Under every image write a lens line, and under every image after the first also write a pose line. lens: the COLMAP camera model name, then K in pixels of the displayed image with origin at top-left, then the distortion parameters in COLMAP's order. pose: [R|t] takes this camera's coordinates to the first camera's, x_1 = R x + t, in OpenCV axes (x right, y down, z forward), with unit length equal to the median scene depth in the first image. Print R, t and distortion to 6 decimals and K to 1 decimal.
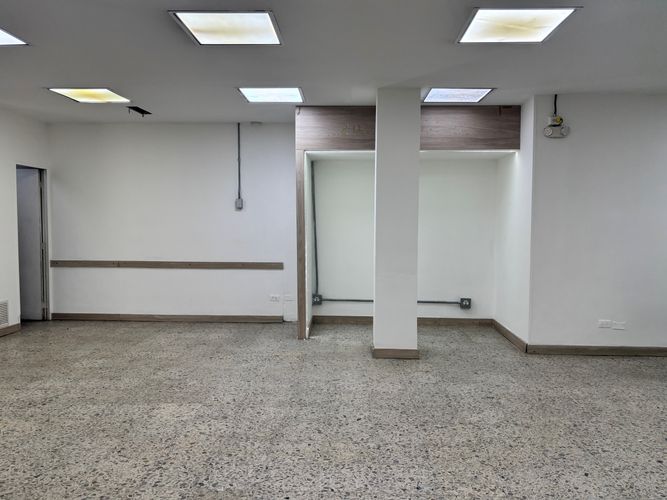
lens RADIAL K [[527.2, 0, 334.4], [0, 527.2, 251.0], [0, 0, 1]] dist [-0.006528, -0.010382]
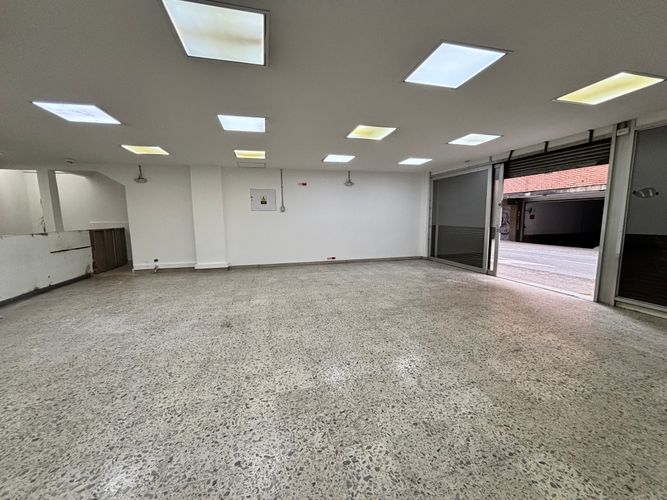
lens RADIAL K [[270.1, 0, 332.8], [0, 270.1, 247.8], [0, 0, 1]] dist [0.003494, 0.000174]
pose [[-0.961790, 0.037948, -0.271147, -0.229519], [-0.008647, 0.985644, 0.168617, -0.094193], [0.273653, 0.164519, -0.947654, 1.544466]]
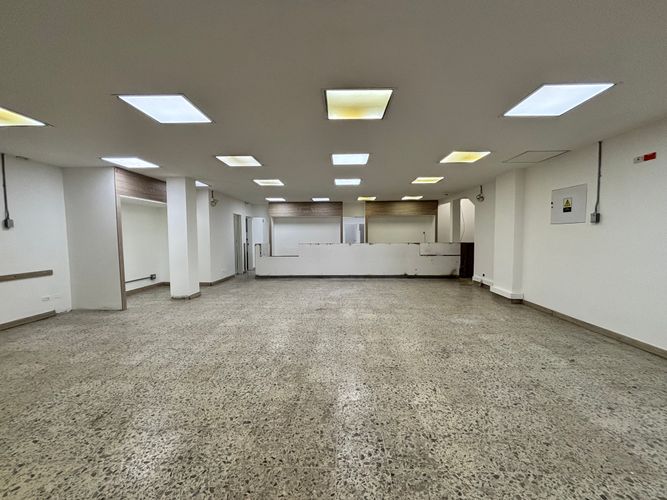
lens RADIAL K [[270.1, 0, 331.9], [0, 270.1, 249.5], [0, 0, 1]] dist [0.003494, 0.000174]
pose [[0.009332, -0.060174, 0.998144, -1.415763], [0.062782, 0.996254, 0.059474, -0.046503], [-0.997984, 0.062111, 0.013075, 0.536079]]
